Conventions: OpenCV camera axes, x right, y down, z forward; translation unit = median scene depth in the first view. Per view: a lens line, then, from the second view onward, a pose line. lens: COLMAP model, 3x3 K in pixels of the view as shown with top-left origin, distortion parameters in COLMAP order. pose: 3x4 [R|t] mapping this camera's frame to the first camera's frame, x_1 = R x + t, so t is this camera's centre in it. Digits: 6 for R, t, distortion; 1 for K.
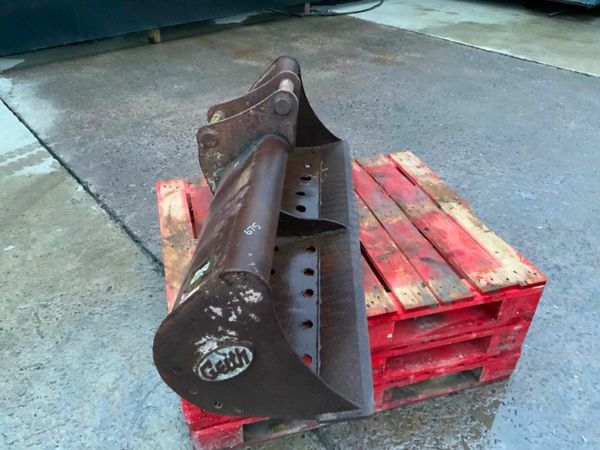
lens RADIAL K [[493.5, 0, 297.7], [0, 493.5, 225.8], [0, 0, 1]] dist [0.010117, -0.023314]
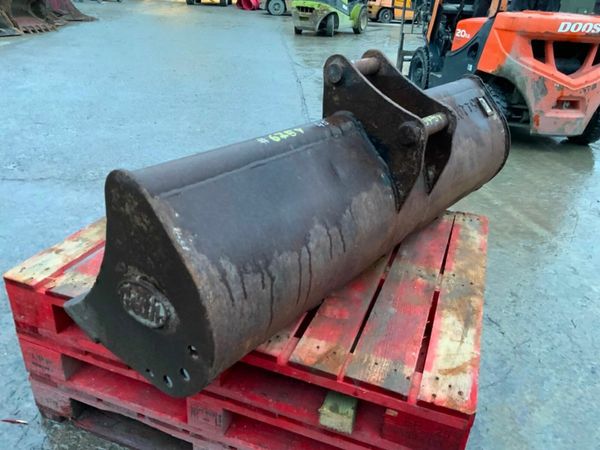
lens RADIAL K [[493.5, 0, 295.1], [0, 493.5, 221.1], [0, 0, 1]] dist [0.010117, -0.023314]
pose [[-0.800055, -0.315766, 0.510101, -0.365205], [0.271318, 0.567907, 0.777090, -0.655730], [-0.535069, 0.760114, -0.368684, 1.246538]]
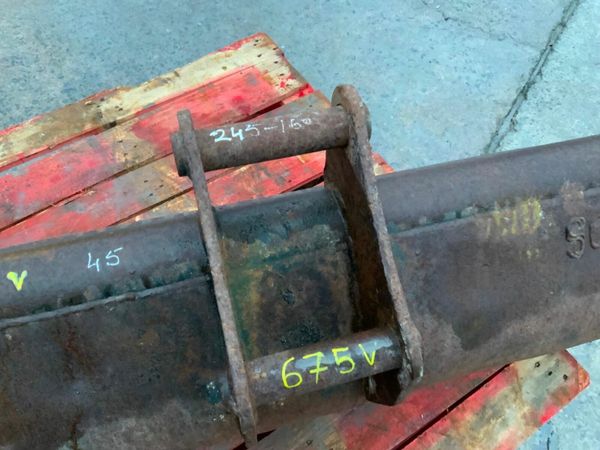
lens RADIAL K [[493.5, 0, 302.5], [0, 493.5, 225.8], [0, 0, 1]] dist [0.010117, -0.023314]
pose [[-0.290374, -0.827515, 0.480522, -0.195210], [0.498597, 0.297767, 0.814086, -0.405865], [-0.816752, 0.475976, 0.326133, 0.696129]]
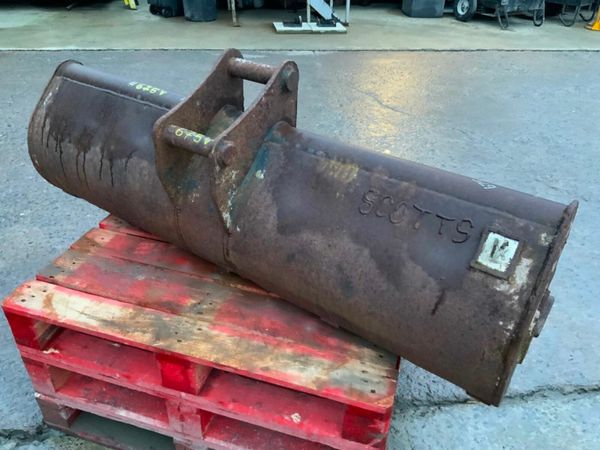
lens RADIAL K [[493.5, 0, 299.1], [0, 493.5, 227.1], [0, 0, 1]] dist [0.010117, -0.023314]
pose [[0.555267, -0.452932, 0.697518, -0.509811], [0.455201, 0.867429, 0.200895, -0.139232], [-0.696039, 0.205961, 0.687830, 0.352527]]
